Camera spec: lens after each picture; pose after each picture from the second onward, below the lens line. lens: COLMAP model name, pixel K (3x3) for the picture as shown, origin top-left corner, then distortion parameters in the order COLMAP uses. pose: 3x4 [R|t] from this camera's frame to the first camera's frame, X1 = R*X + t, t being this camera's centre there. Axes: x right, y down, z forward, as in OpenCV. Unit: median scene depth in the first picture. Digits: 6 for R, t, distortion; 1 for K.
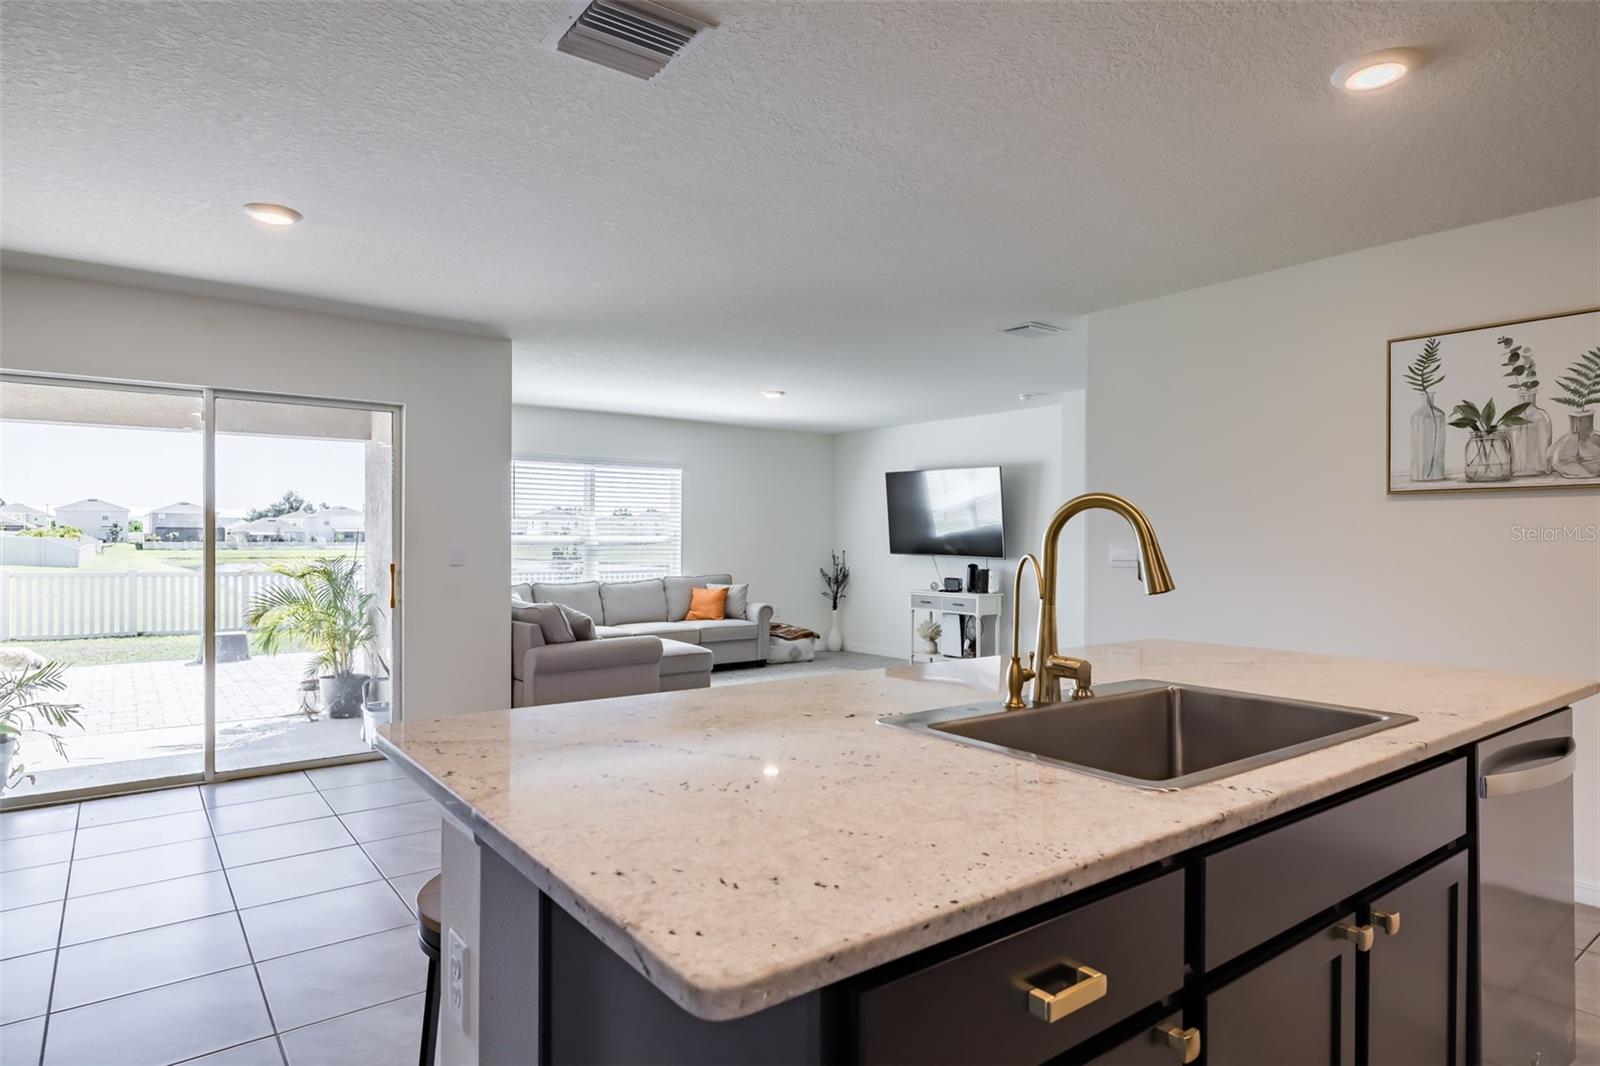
lens RADIAL K [[869.0, 0, 761.2], [0, 869.0, 538.7], [0, 0, 1]] dist [0.000279, -0.000007]
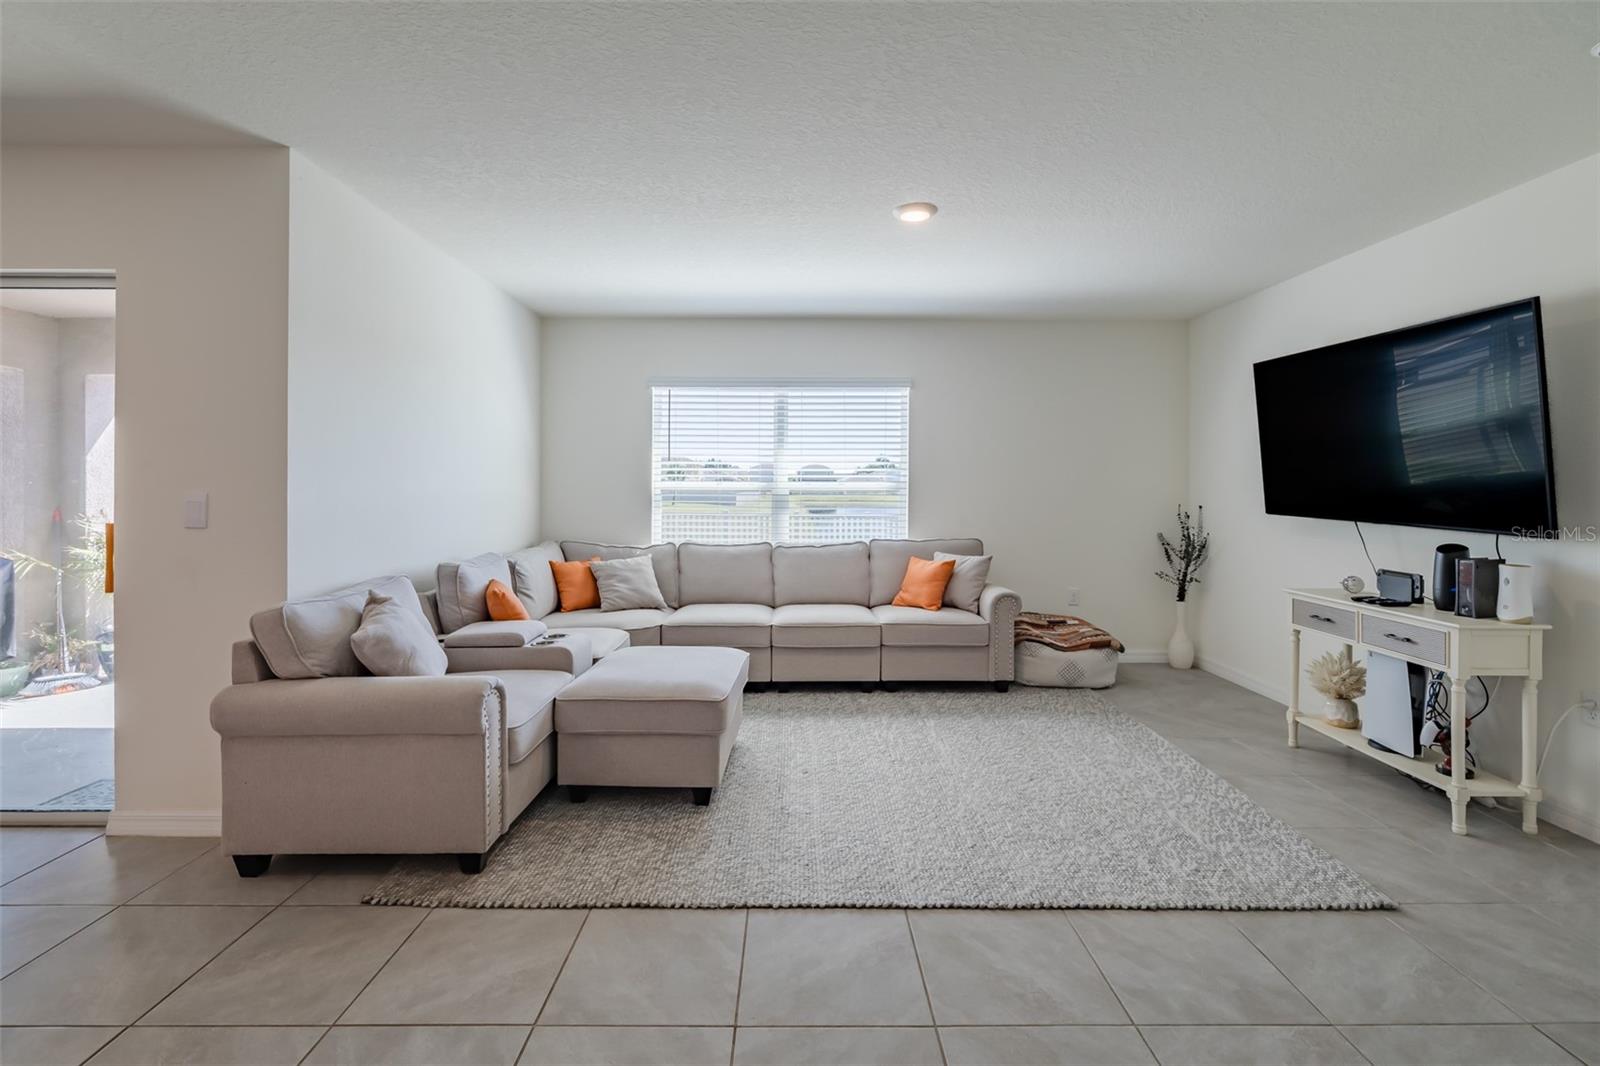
lens RADIAL K [[686.0, 0, 802.0], [0, 686.0, 486.2], [0, 0, 1]] dist [-0.001437, 0.000033]
pose [[0.820910, 0.001840, -0.571055, 0.164940], [-0.002650, 0.999996, -0.000588, 0.000639], [0.571052, 0.001996, 0.820911, 0.513027]]
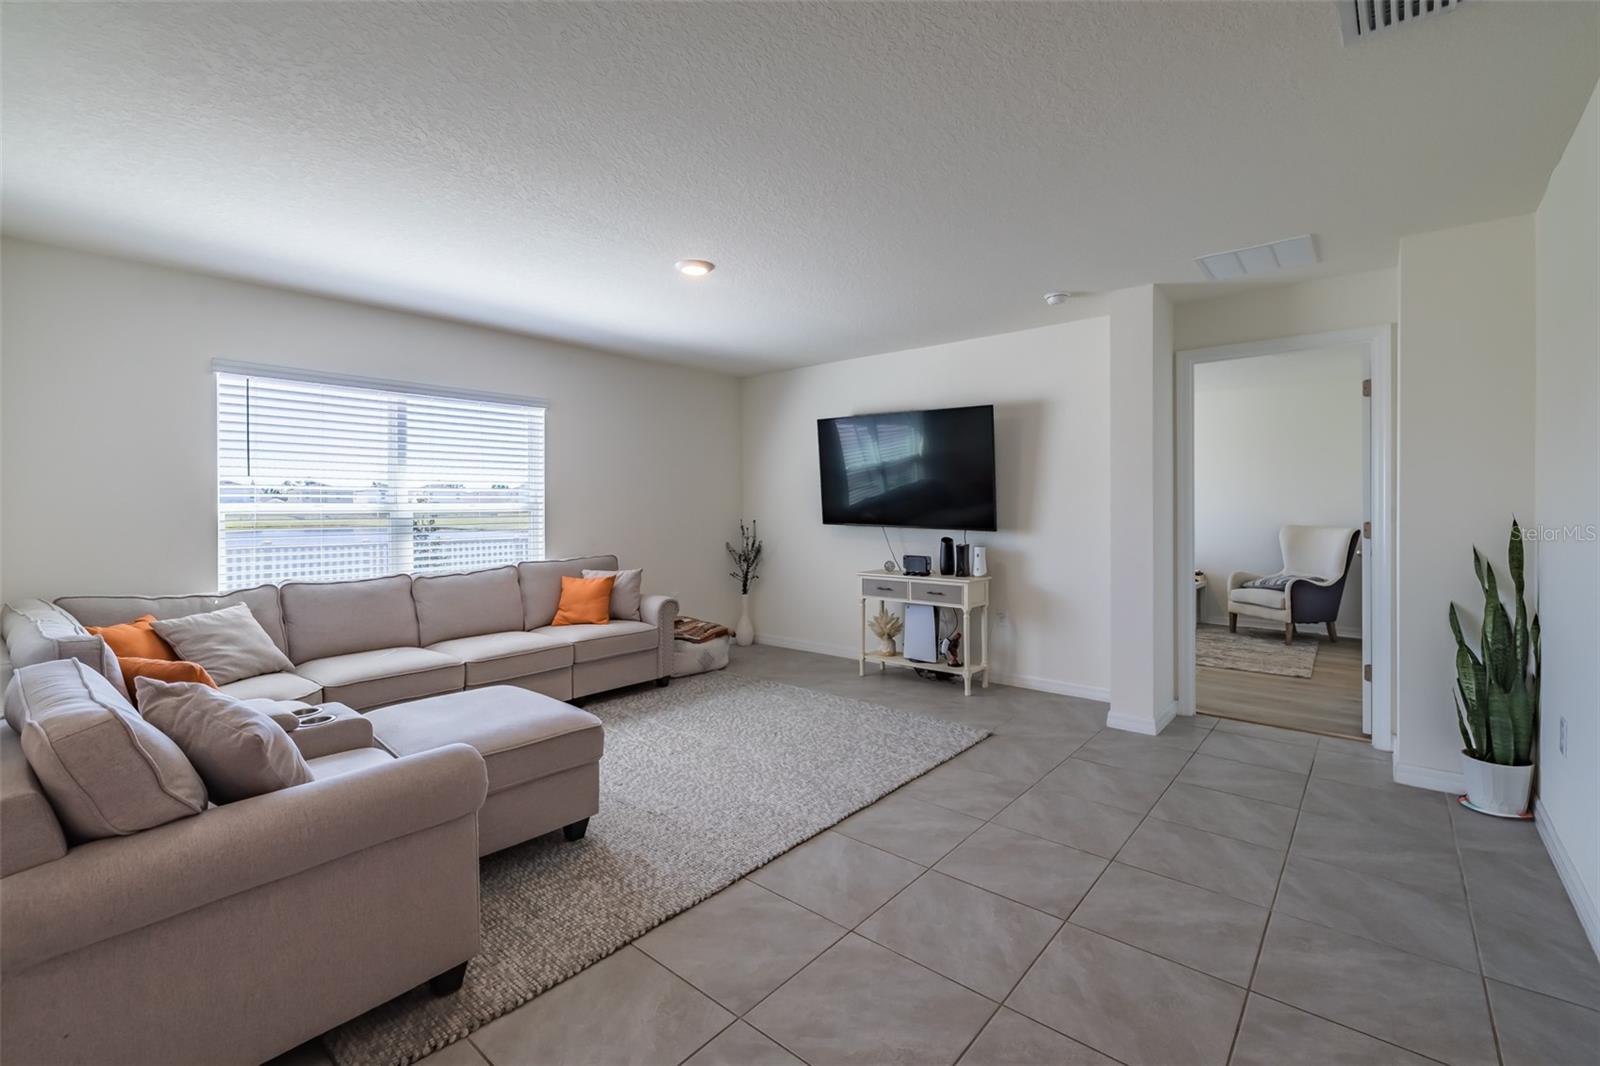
lens RADIAL K [[686.6, 0, 777.7], [0, 686.6, 507.1], [0, 0, 1]] dist [-0.000476, 0.000125]
pose [[0.973709, -0.005587, 0.227725, -0.035918], [0.005412, 0.999984, 0.001394, 0.000239], [-0.227729, -0.000125, 0.973724, 0.429535]]
